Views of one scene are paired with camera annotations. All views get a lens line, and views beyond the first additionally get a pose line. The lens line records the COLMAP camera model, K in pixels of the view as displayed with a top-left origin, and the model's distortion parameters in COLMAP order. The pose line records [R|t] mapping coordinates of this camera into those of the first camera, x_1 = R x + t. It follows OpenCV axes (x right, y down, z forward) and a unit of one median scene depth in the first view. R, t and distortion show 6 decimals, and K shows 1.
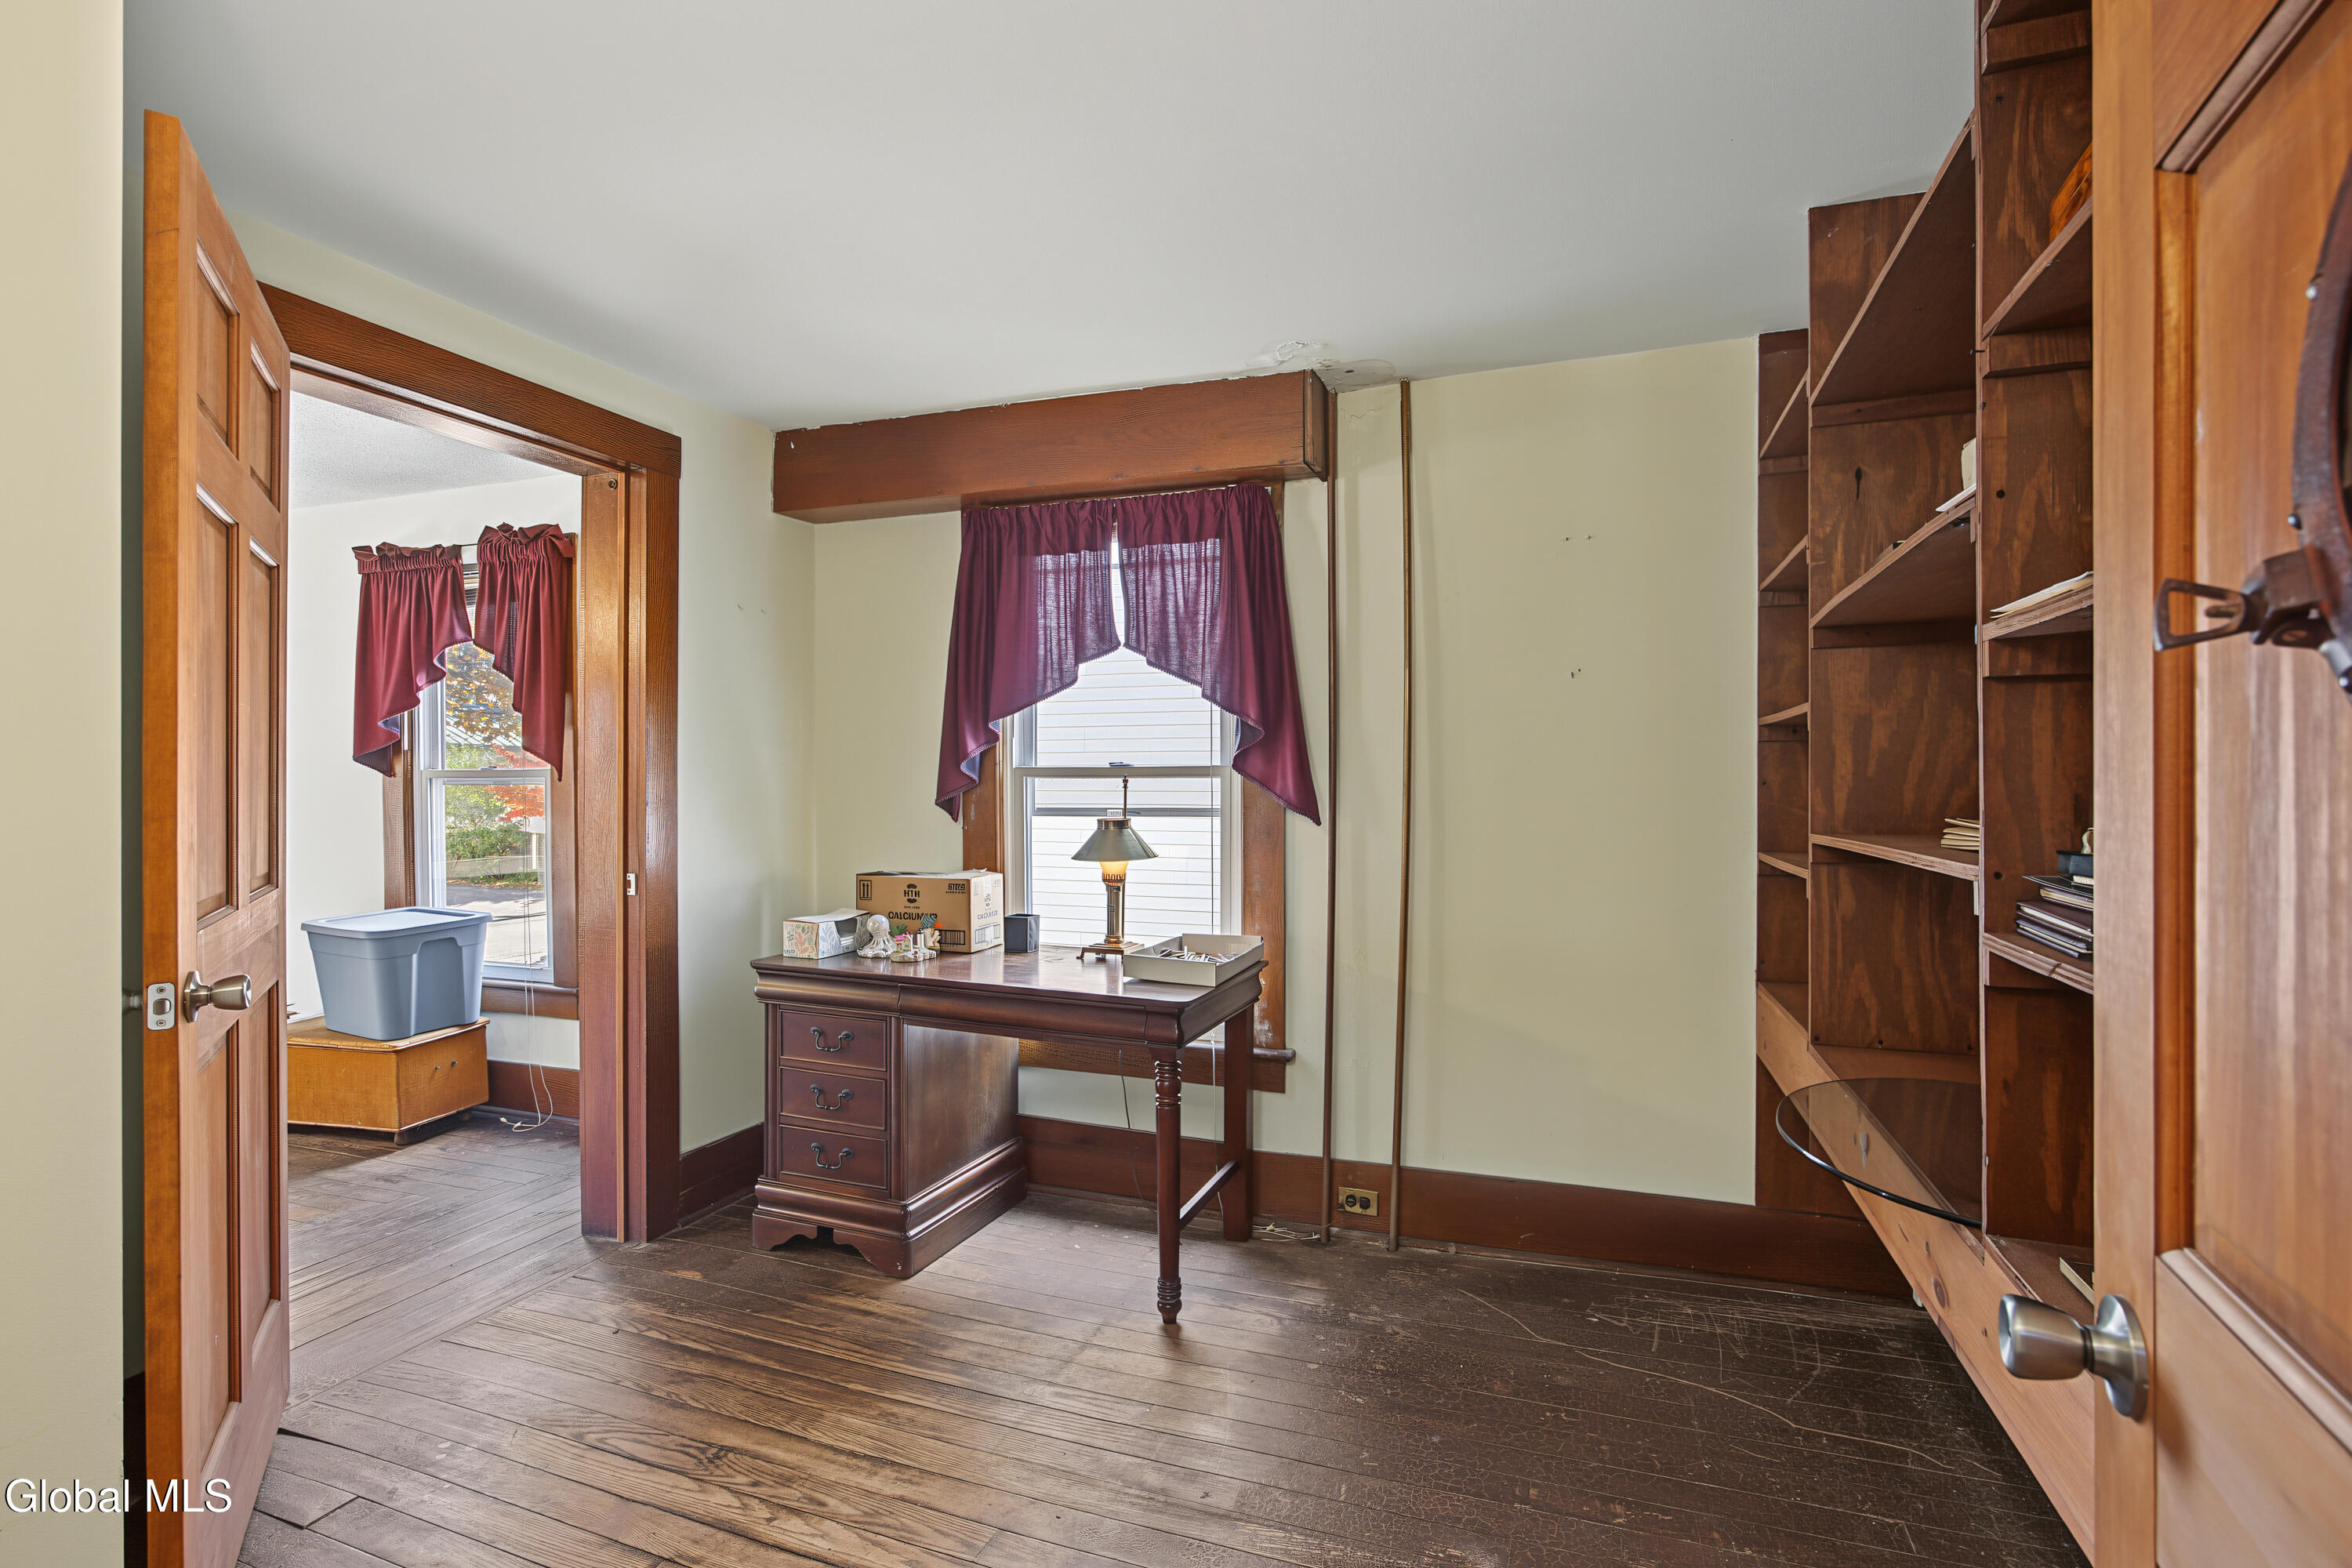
lens RADIAL K [[1098.1, 0, 1165.8], [0, 1098.1, 772.5], [0, 0, 1]] dist [-0.004666, 0.000475]
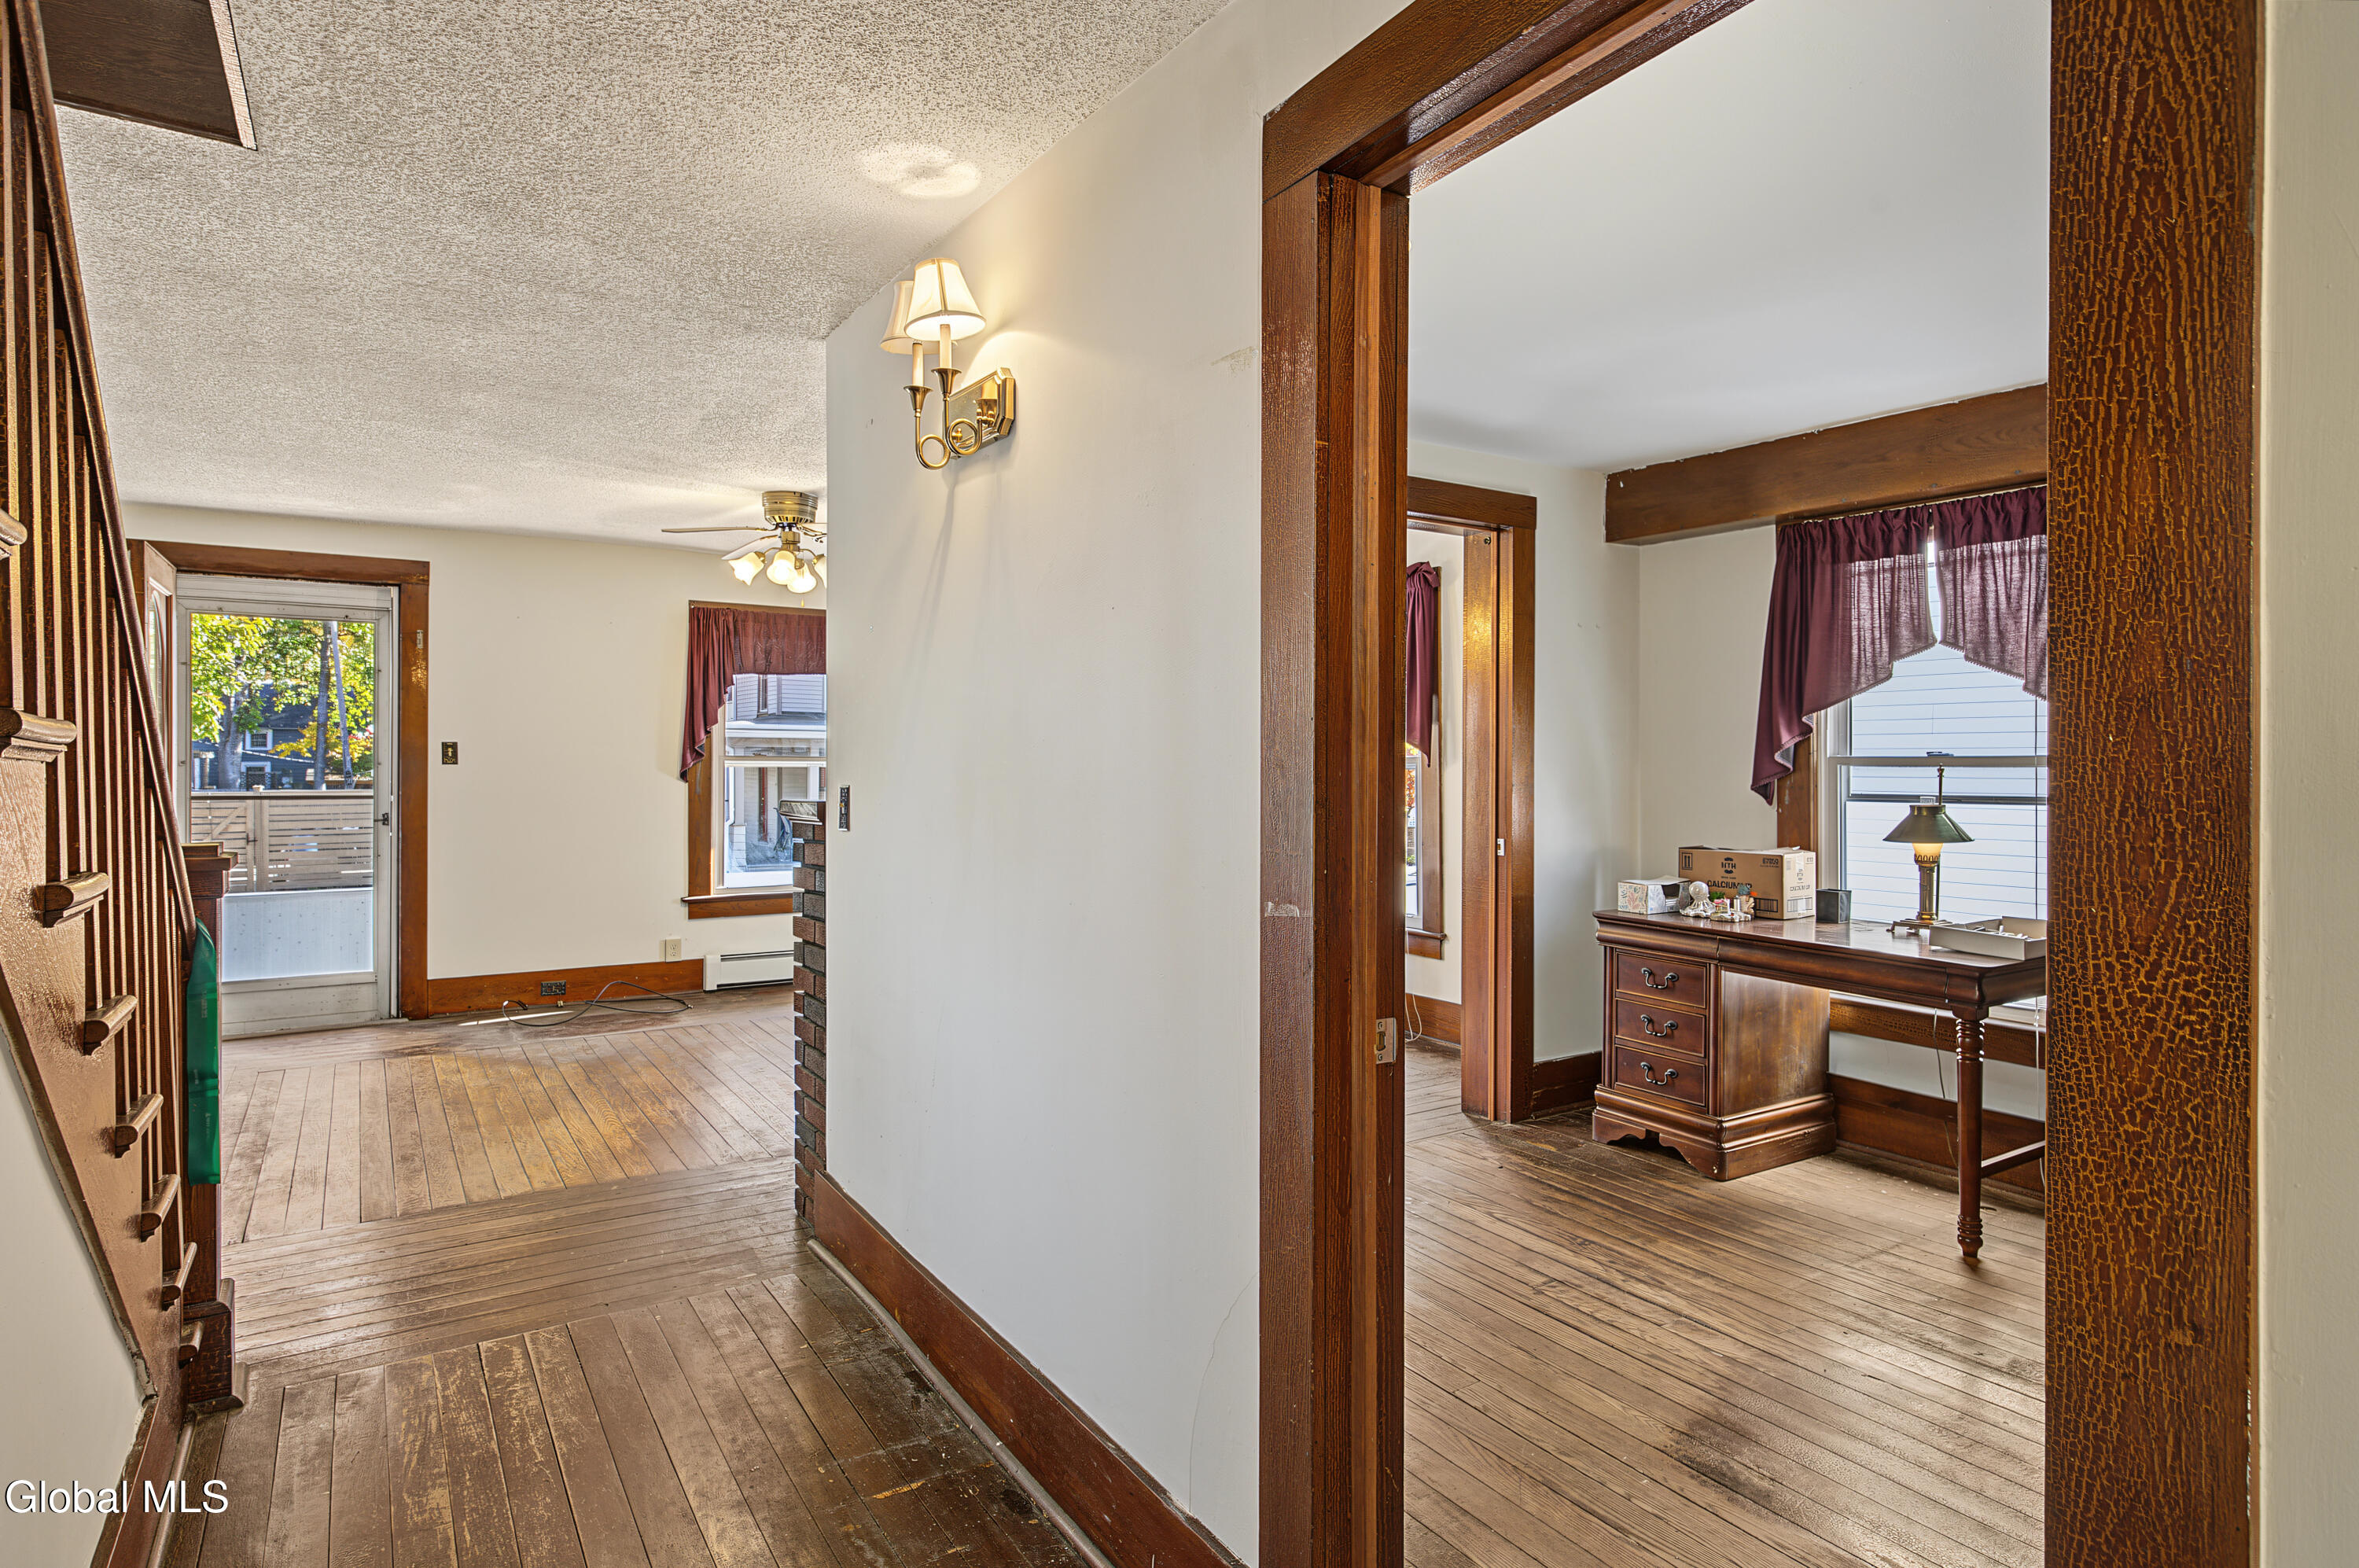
lens RADIAL K [[1258.7, 0, 1166.1], [0, 1258.7, 772.3], [0, 0, 1]] dist [-0.030600, 0.000255]
pose [[0.800495, 0.006234, -0.599307, 0.086110], [0.002327, 0.999906, 0.013509, -0.007910], [0.599335, -0.012209, 0.800405, -0.423886]]
